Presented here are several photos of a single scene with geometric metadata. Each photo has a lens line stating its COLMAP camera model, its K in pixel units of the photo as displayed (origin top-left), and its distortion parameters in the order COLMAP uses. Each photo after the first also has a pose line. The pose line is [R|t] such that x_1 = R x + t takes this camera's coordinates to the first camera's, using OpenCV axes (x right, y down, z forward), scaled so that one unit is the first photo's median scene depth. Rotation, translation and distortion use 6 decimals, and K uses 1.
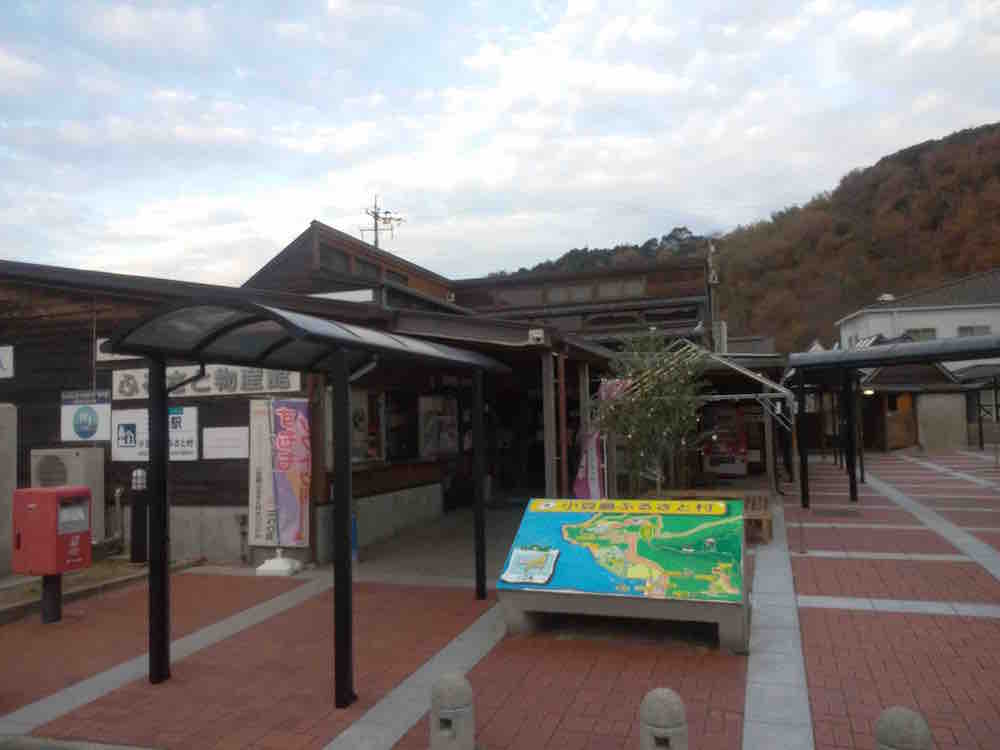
lens RADIAL K [[773.9, 0, 503.0], [0, 773.9, 393.1], [0, 0, 1]] dist [0.042066, -0.081734]
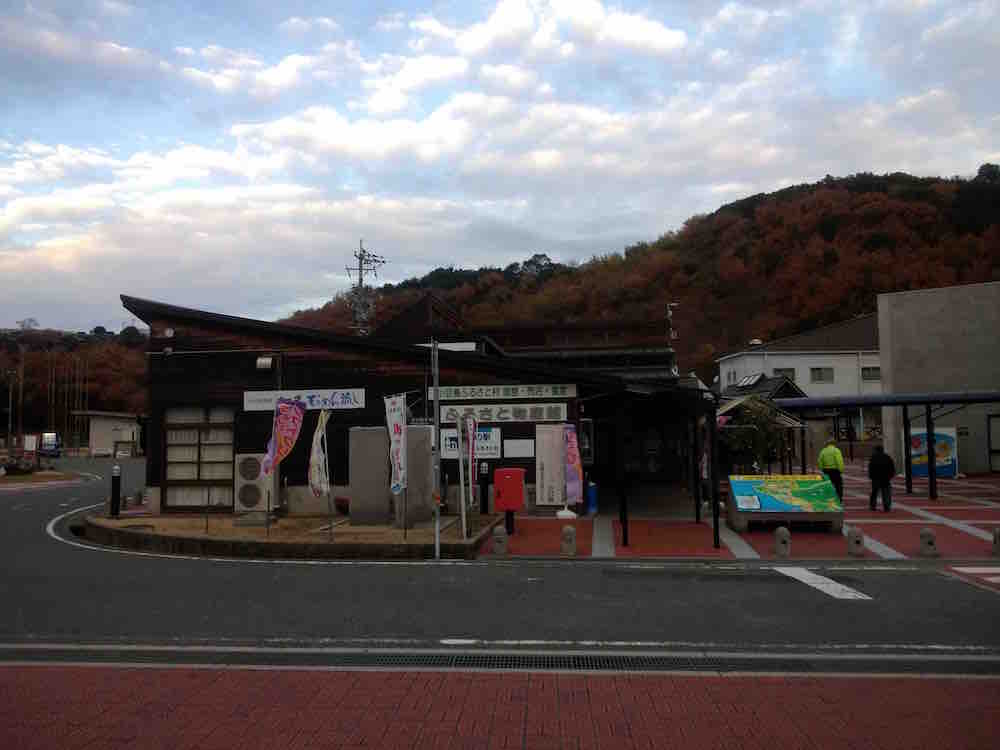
lens RADIAL K [[773.9, 0, 503.0], [0, 773.9, 393.1], [0, 0, 1]] dist [0.042066, -0.081734]
pose [[0.979854, 0.023425, 0.198336, -0.180739], [-0.019909, 0.999608, -0.019705, -0.006600], [-0.198720, 0.015360, 0.979936, -0.177698]]
